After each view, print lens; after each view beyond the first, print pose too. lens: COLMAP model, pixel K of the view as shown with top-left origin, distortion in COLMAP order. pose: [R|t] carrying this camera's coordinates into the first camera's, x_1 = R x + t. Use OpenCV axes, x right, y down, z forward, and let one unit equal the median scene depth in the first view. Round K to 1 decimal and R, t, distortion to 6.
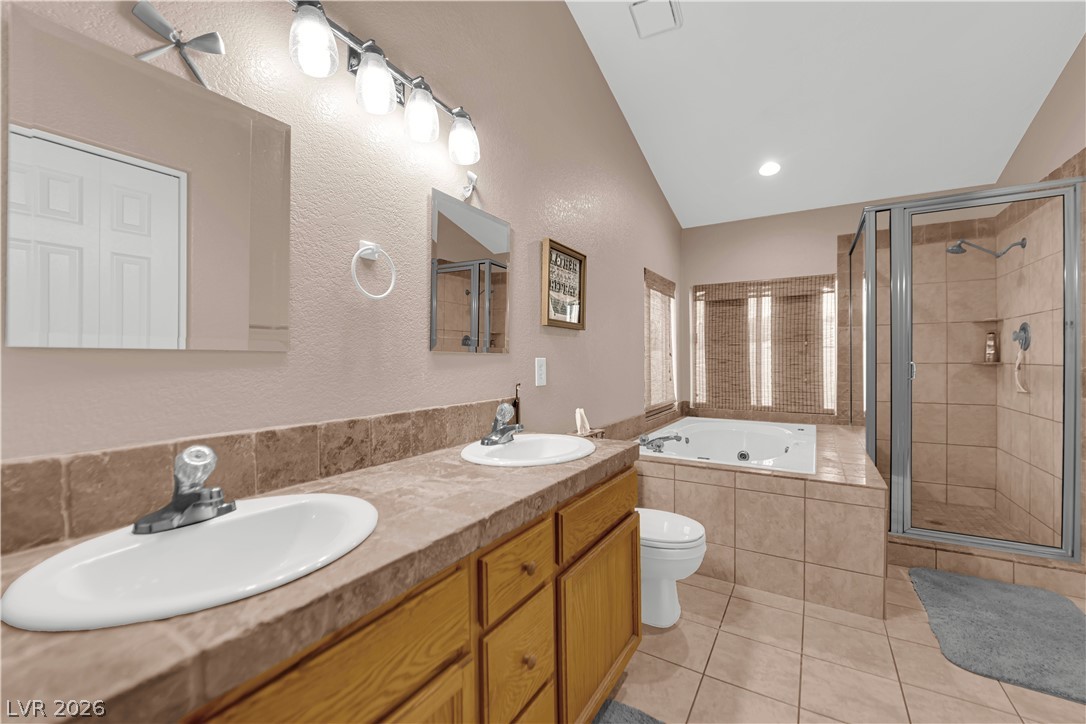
lens RADIAL K [[437.6, 0, 540.9], [0, 437.6, 360.8], [0, 0, 1]] dist [-0.012859, -0.000119]
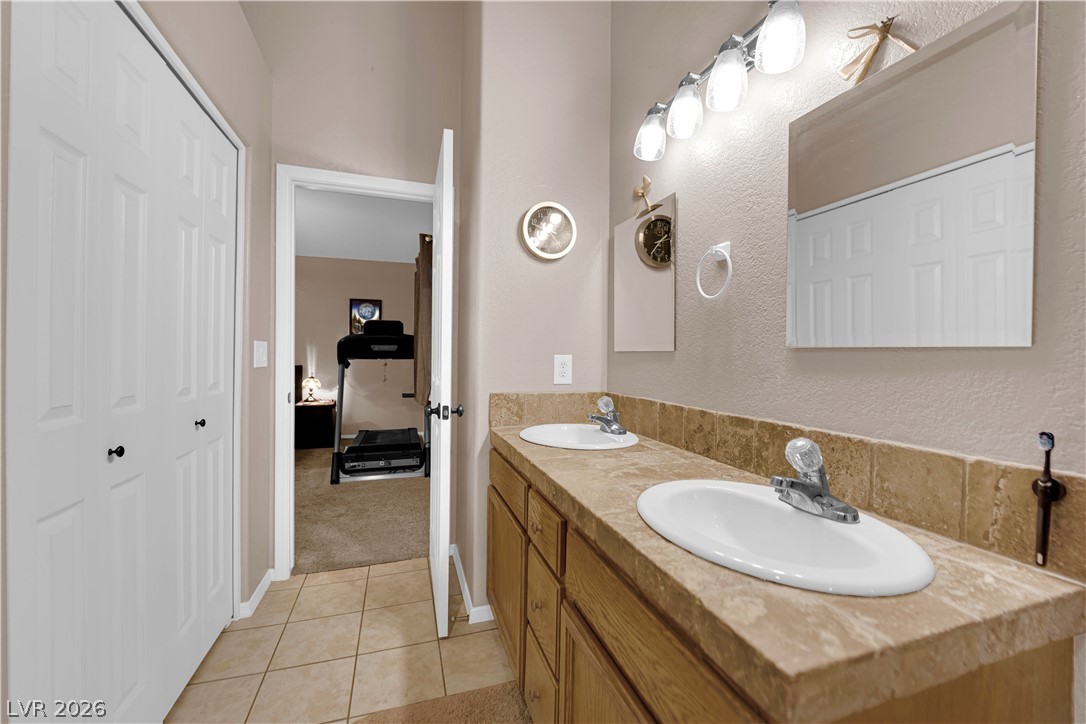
lens RADIAL K [[437.6, 0, 539.2], [0, 437.6, 358.6], [0, 0, 1]] dist [-0.012859, -0.000119]
pose [[-0.646537, 0.005434, -0.762863, 0.583891], [-0.007940, 0.999873, 0.013852, -0.009375], [0.762841, 0.015013, -0.646411, 1.164924]]
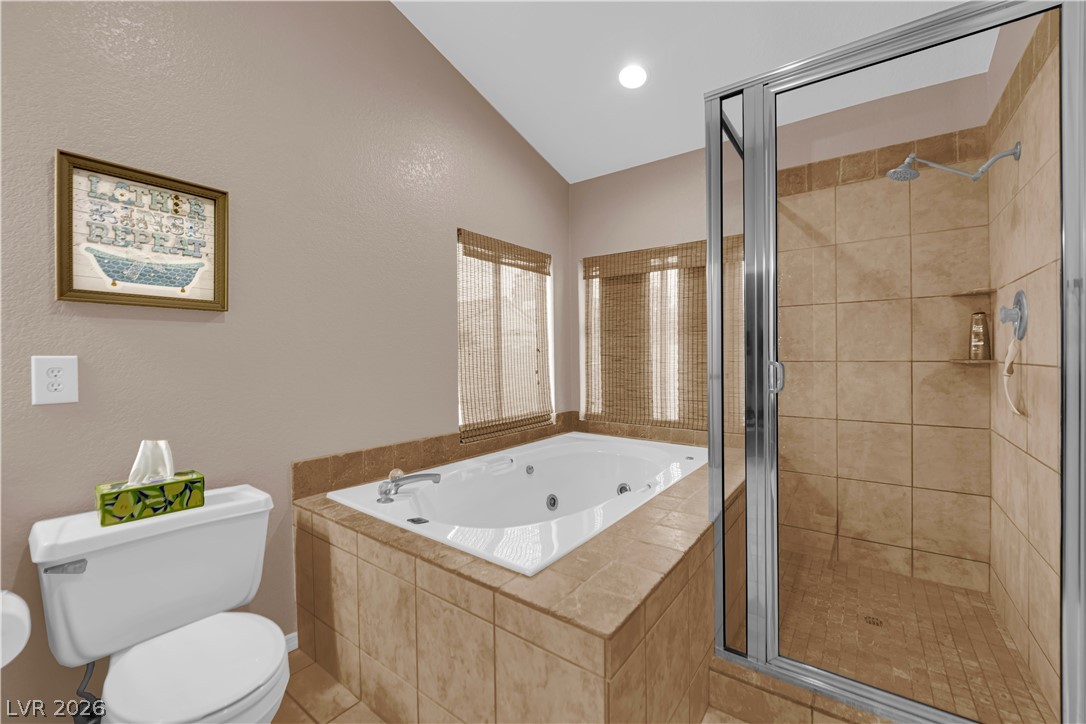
lens RADIAL K [[437.6, 0, 542.3], [0, 437.6, 357.7], [0, 0, 1]] dist [-0.012859, -0.000119]
pose [[0.995882, -0.001991, -0.090639, 0.535942], [0.002199, 0.999995, 0.002197, -0.002969], [0.090634, -0.002387, 0.995881, 0.368499]]
